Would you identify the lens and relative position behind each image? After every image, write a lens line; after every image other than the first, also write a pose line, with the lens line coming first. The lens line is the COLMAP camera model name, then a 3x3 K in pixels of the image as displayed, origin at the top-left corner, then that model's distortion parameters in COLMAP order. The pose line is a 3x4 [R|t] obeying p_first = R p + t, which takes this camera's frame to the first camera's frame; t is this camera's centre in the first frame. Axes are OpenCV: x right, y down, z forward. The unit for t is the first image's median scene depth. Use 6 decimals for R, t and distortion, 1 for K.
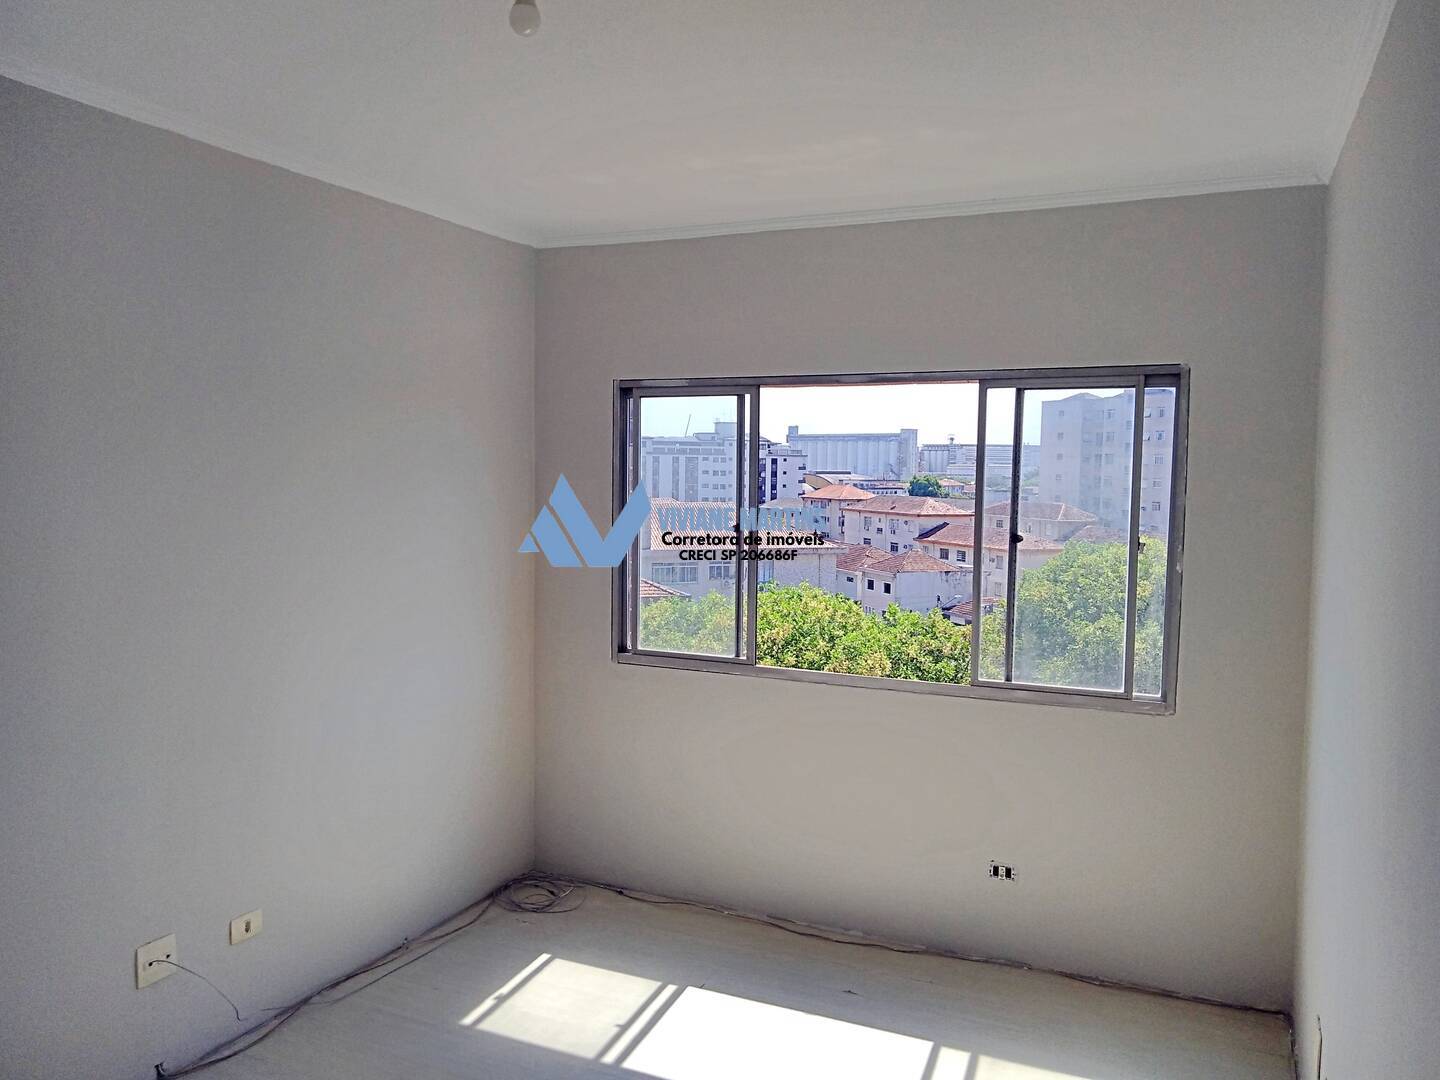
lens RADIAL K [[1089.4, 0, 720.0], [0, 1089.4, 540.0], [0, 0, 1]] dist [-0.010469, -0.055974]
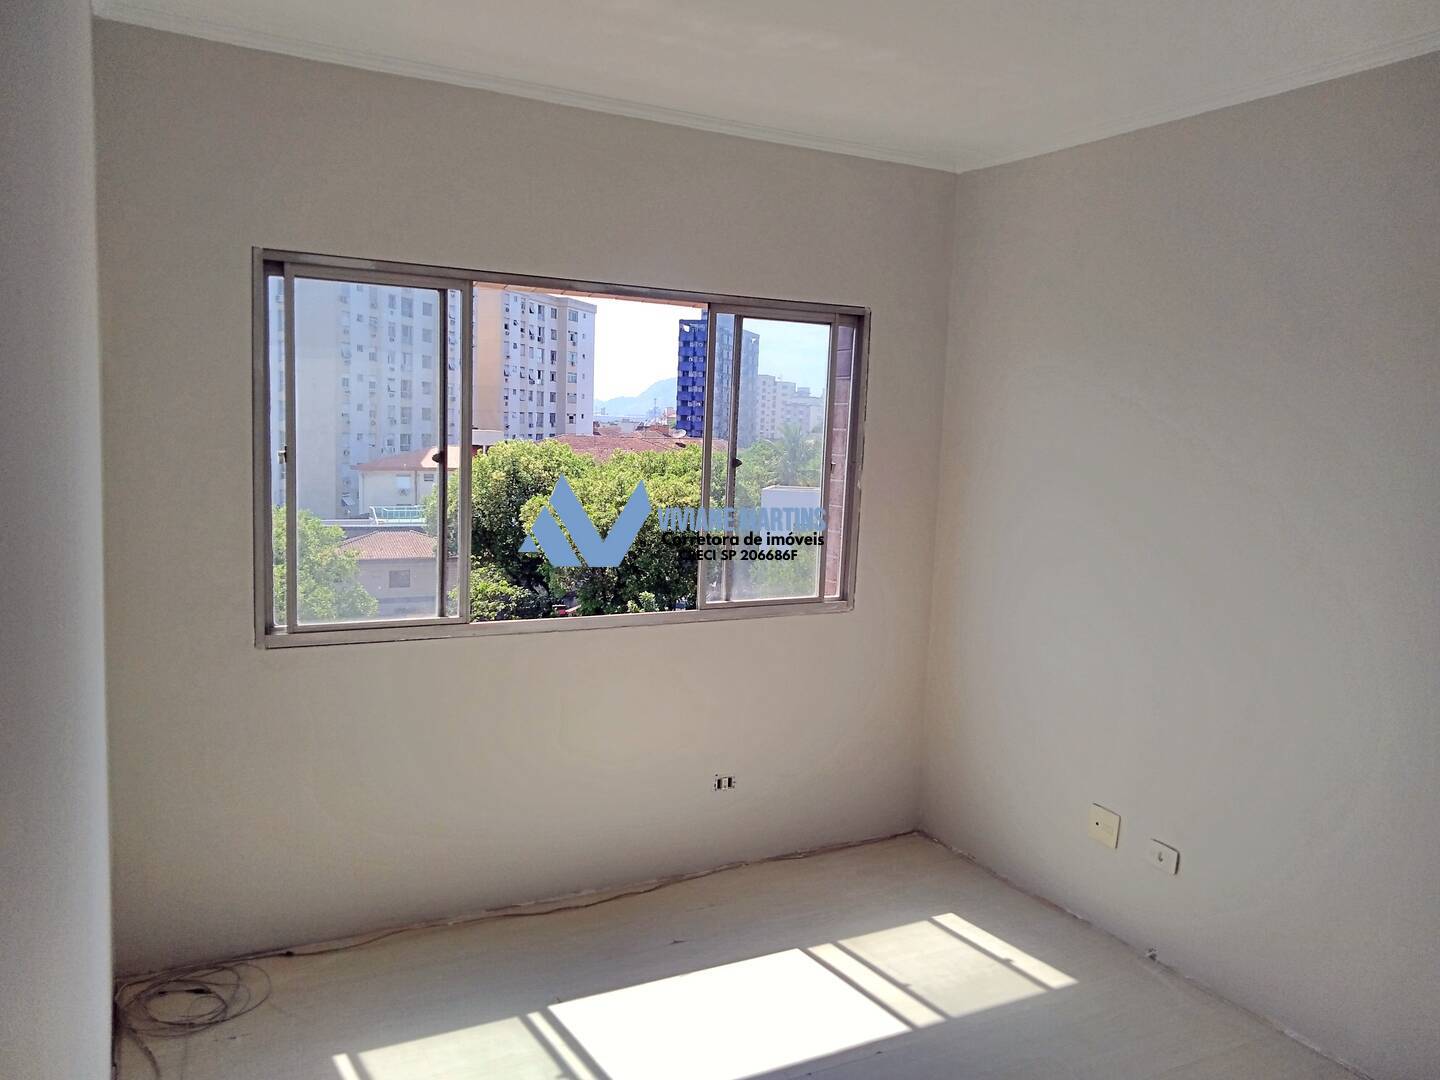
lens RADIAL K [[1164.9, 0, 720.0], [0, 1164.9, 540.0], [0, 0, 1]] dist [-0.011142, -0.017805]
pose [[0.570340, -0.086158, 0.816877, -0.624983], [0.007375, 0.994981, 0.099793, -0.037693], [-0.821375, -0.050892, 0.568113, 0.373578]]
